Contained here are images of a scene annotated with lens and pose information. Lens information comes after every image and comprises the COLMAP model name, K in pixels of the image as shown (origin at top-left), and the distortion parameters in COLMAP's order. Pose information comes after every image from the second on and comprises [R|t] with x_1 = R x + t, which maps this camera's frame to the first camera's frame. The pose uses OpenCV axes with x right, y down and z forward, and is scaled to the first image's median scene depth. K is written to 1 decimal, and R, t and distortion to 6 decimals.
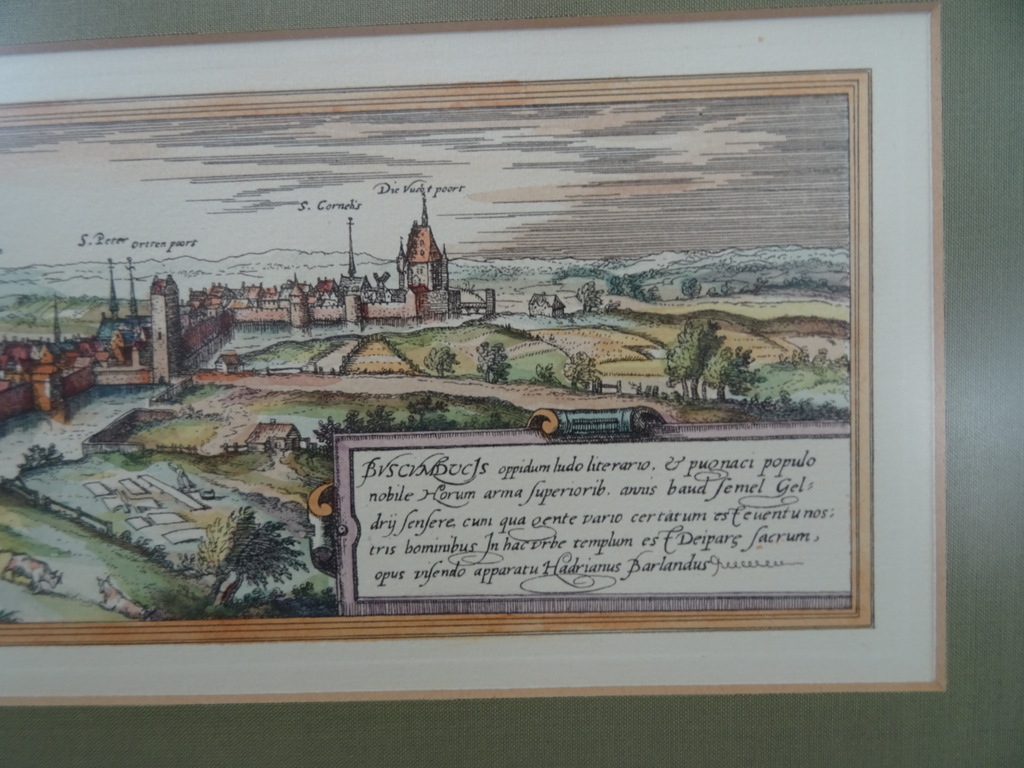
lens RADIAL K [[717.4, 0, 516.5], [0, 717.4, 396.9], [0, 0, 1]] dist [-0.000716, -0.015372]
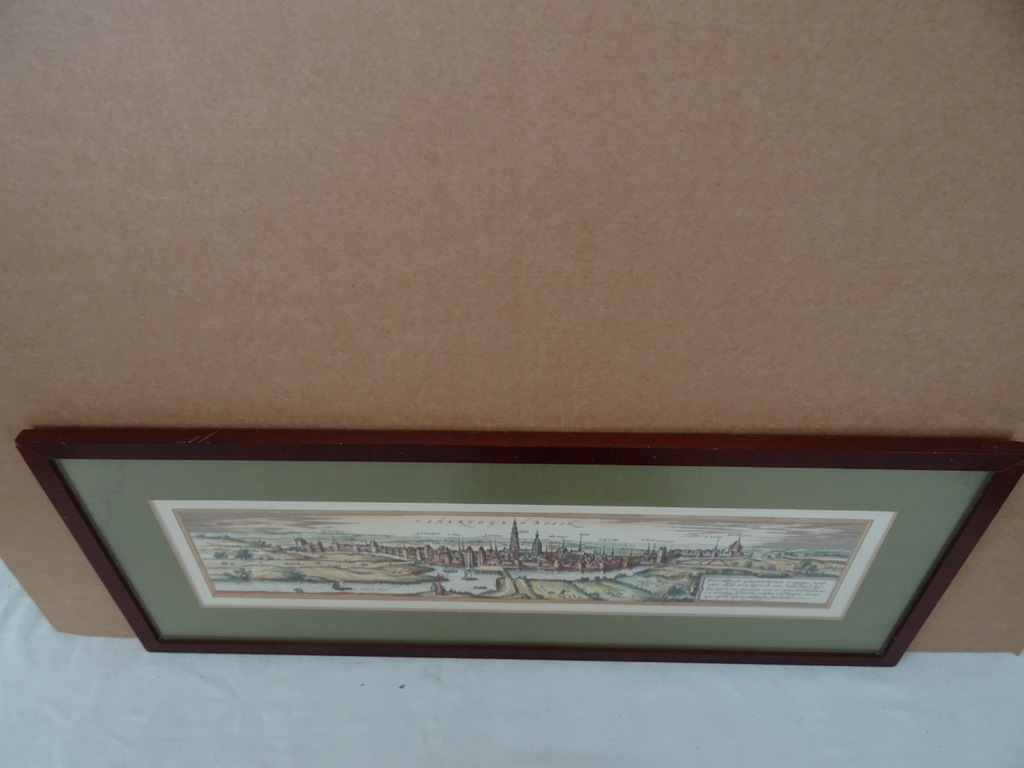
lens RADIAL K [[739.5, 0, 518.6], [0, 739.5, 382.4], [0, 0, 1]] dist [0.020745, -0.040939]
pose [[0.999361, 0.029104, 0.020734, -1.327211], [-0.035694, 0.785326, 0.618053, -3.116378], [0.001705, -0.618398, 0.785863, -1.435344]]
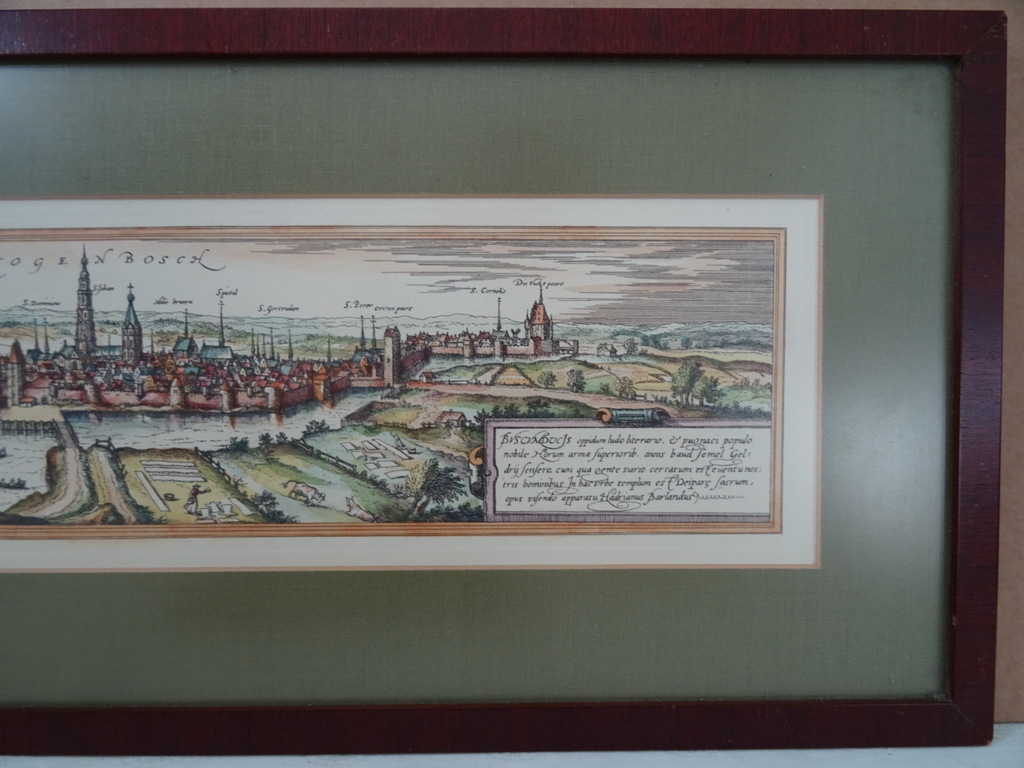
lens RADIAL K [[717.4, 0, 516.5], [0, 717.4, 396.9], [0, 0, 1]] dist [-0.000716, -0.015372]
pose [[0.998792, 0.028351, 0.040146, -0.251635], [-0.027774, 0.999504, -0.014836, 0.022500], [-0.040547, 0.013703, 0.999084, -0.782494]]
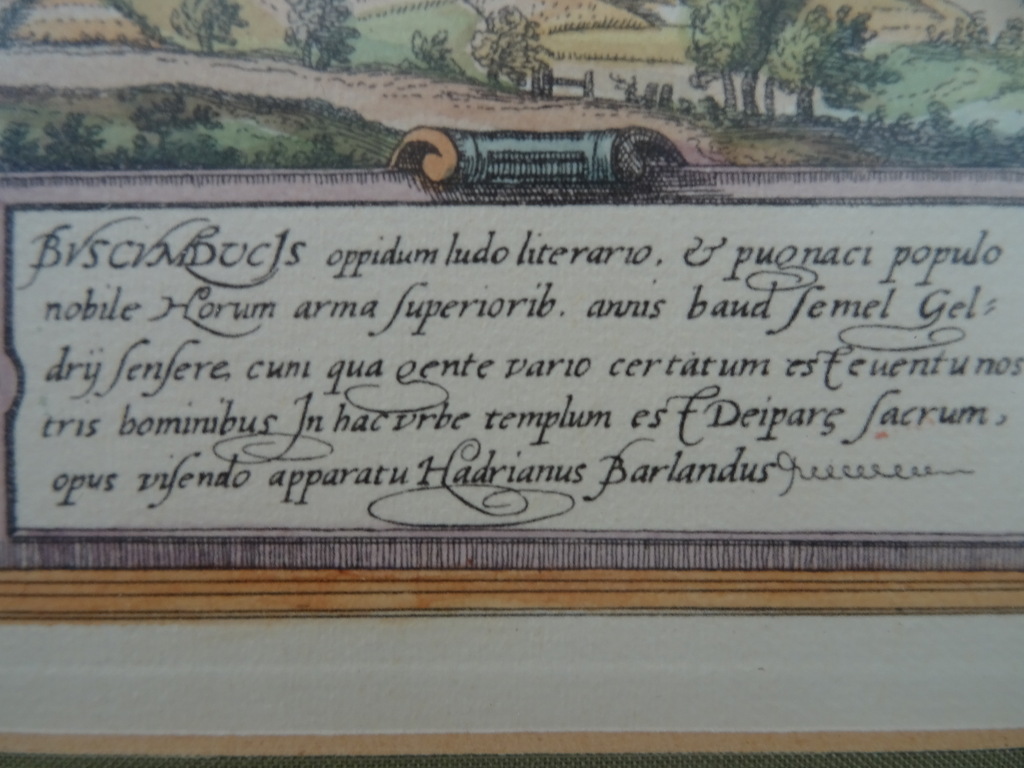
lens RADIAL K [[739.5, 0, 518.6], [0, 739.5, 382.4], [0, 0, 1]] dist [0.020745, -0.040939]
pose [[0.999443, 0.022766, 0.024391, 0.089532], [-0.022101, 0.999386, -0.027195, 0.193625], [-0.024995, 0.026641, 0.999333, 0.521598]]
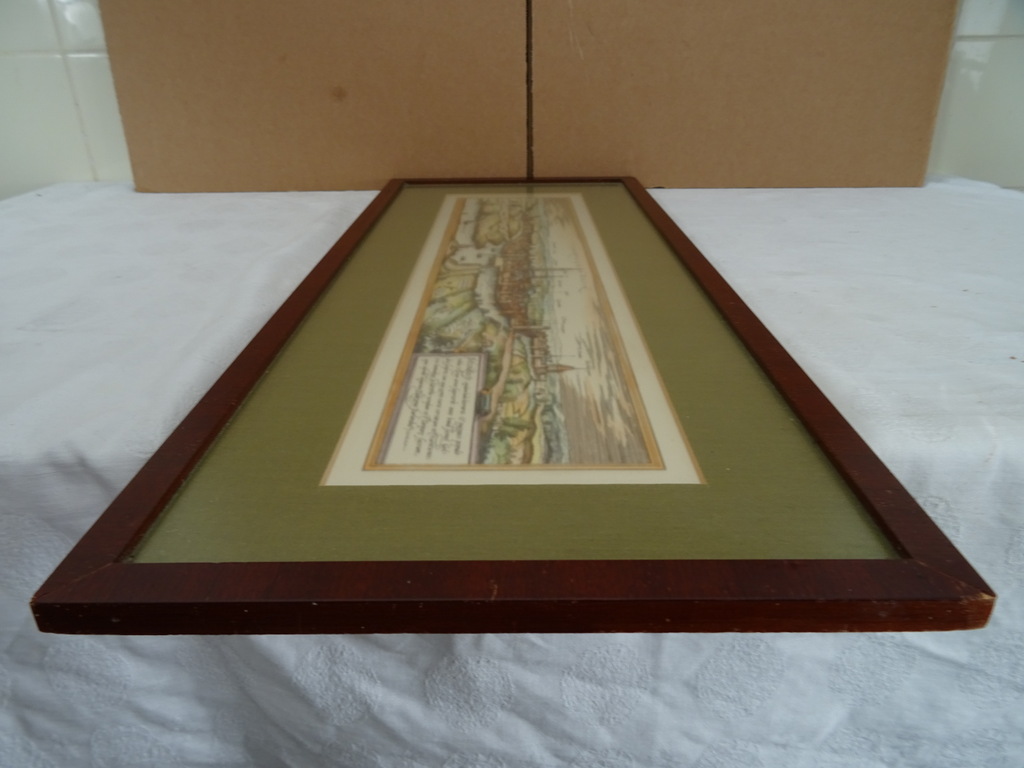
lens RADIAL K [[739.5, 0, 518.6], [0, 739.5, 382.4], [0, 0, 1]] dist [0.020745, -0.040939]
pose [[-0.027015, 0.445427, -0.894910, 2.057583], [-0.999191, -0.038723, 0.010889, -0.086775], [-0.029804, 0.894480, 0.446113, -0.041221]]
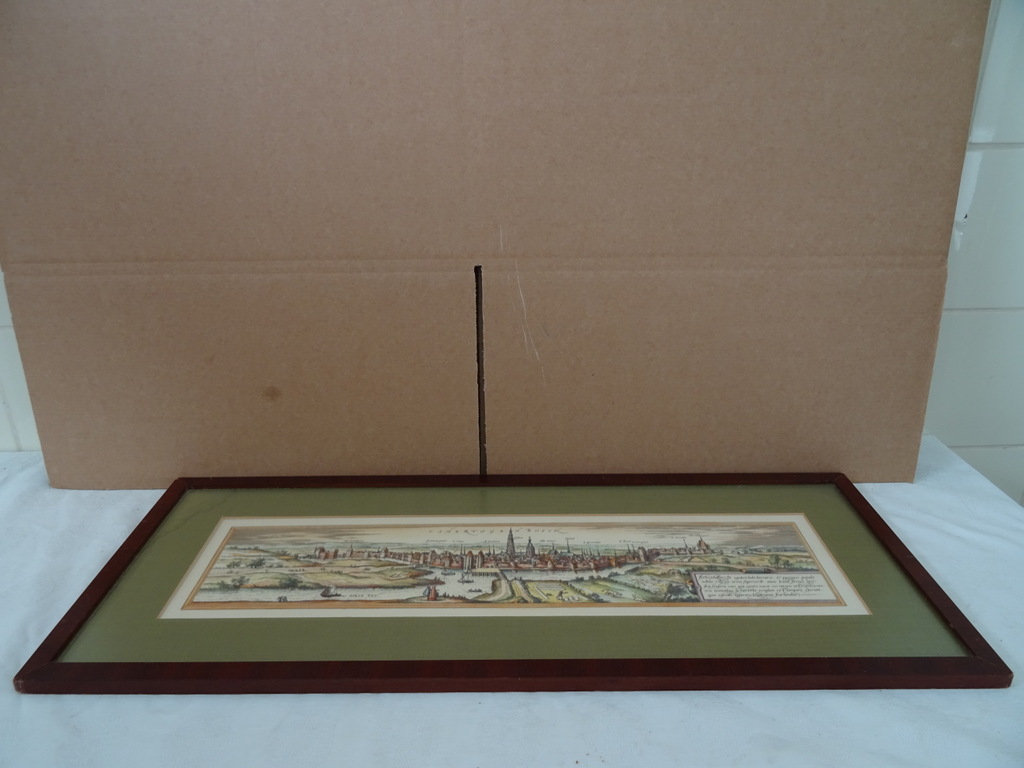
lens RADIAL K [[717.4, 0, 516.5], [0, 717.4, 396.9], [0, 0, 1]] dist [-0.000716, -0.015372]
pose [[0.999517, 0.027766, -0.013965, -1.177432], [-0.023224, 0.368625, -0.929288, 3.383849], [-0.020655, 0.929163, 0.369092, -1.321301]]
